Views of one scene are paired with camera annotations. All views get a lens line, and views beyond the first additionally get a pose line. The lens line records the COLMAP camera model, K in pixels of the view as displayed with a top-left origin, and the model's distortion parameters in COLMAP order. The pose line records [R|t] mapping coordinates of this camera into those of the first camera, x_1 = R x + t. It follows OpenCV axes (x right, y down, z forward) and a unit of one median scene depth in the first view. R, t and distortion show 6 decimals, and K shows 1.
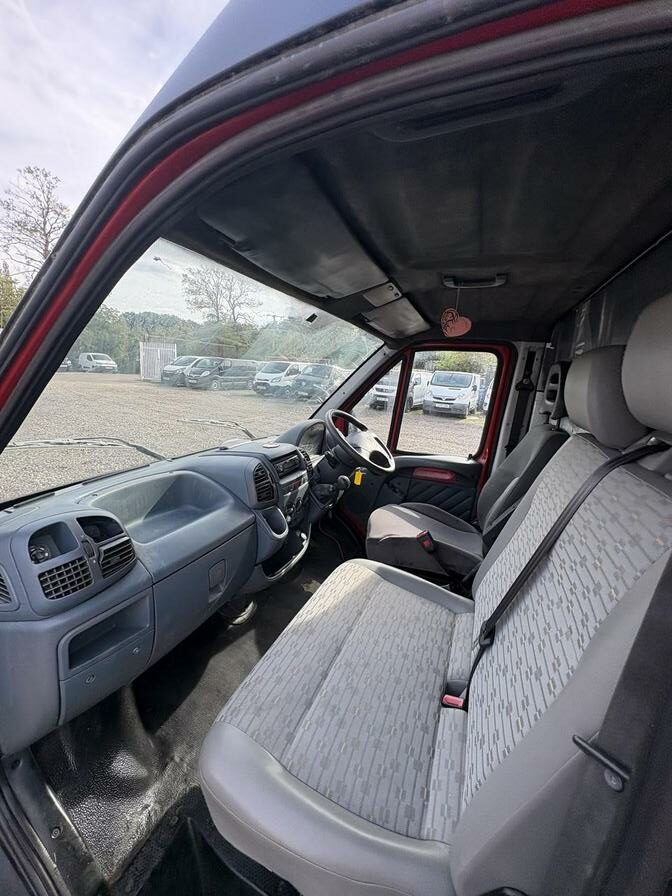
lens RADIAL K [[359.7, 0, 333.9], [0, 359.7, 445.8], [0, 0, 1]] dist [0.002049, 0.000546]
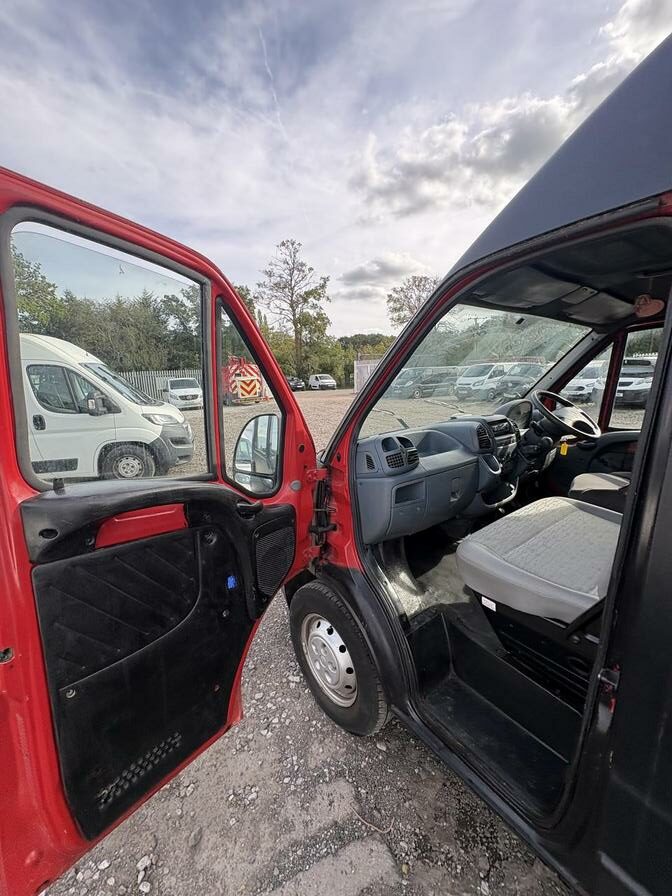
lens RADIAL K [[359.7, 0, 331.5], [0, 359.7, 445.7], [0, 0, 1]] dist [0.002049, 0.000546]
pose [[0.856191, 0.001740, -0.516657, 0.027746], [-0.013556, 0.999726, -0.019099, 0.129555], [0.516482, 0.023356, 0.855980, -0.445521]]
